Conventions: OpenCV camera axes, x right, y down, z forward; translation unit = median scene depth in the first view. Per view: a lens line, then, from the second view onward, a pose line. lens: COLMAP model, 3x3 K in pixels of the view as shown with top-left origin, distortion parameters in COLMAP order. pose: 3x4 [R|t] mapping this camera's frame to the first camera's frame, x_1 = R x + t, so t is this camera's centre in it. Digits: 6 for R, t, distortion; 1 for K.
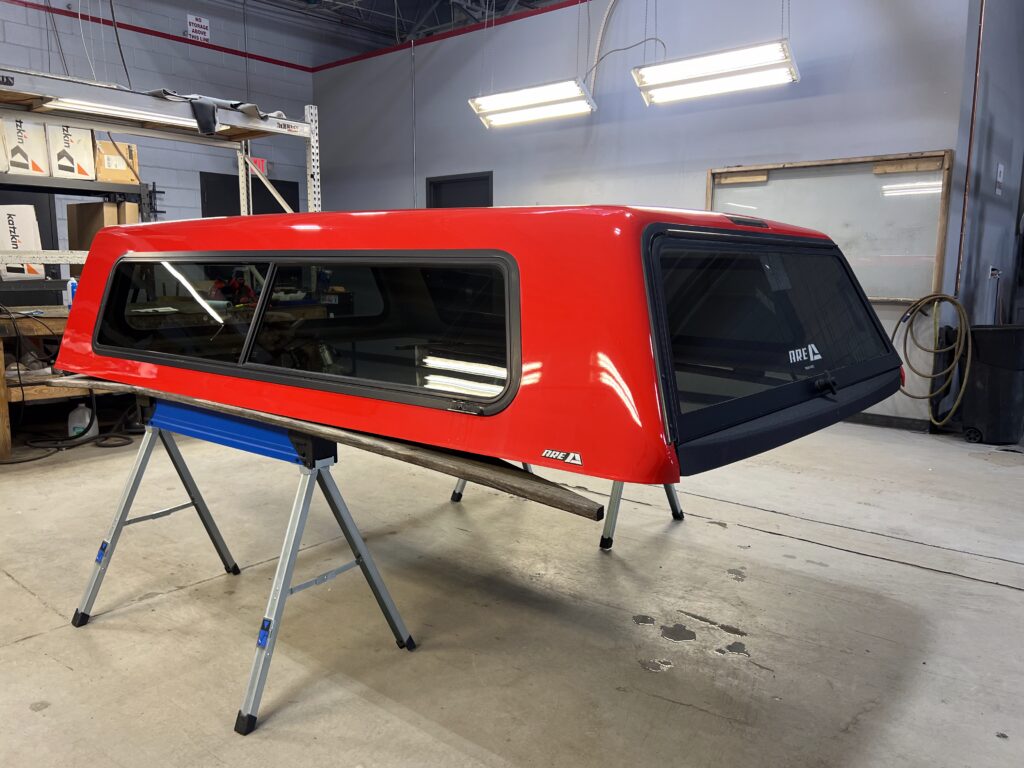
lens RADIAL K [[771.3, 0, 515.1], [0, 771.3, 381.7], [0, 0, 1]] dist [0.053785, -0.054967]
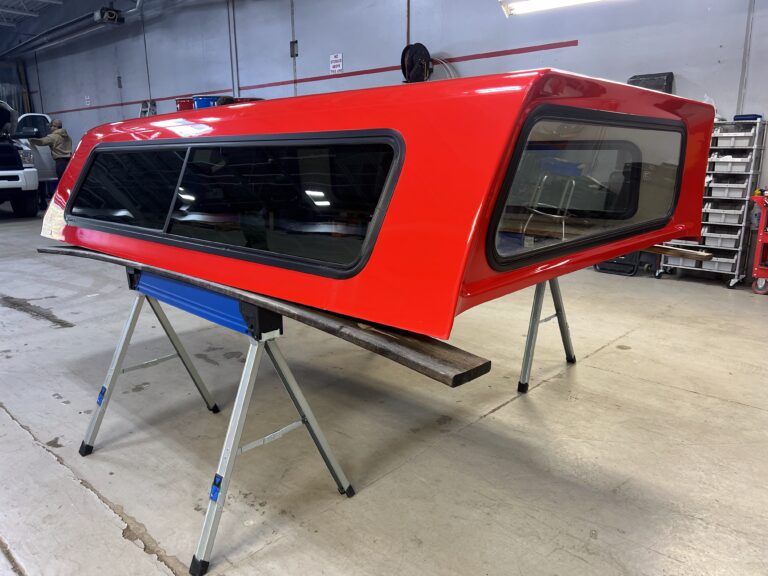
lens RADIAL K [[579.8, 0, 384.2], [0, 579.8, 284.4], [0, 0, 1]] dist [0.055910, -0.063946]
pose [[-0.999030, -0.009189, 0.043065, -0.108641], [0.007055, 0.931952, 0.362514, -0.174107], [-0.043465, 0.362466, -0.930983, 1.175729]]
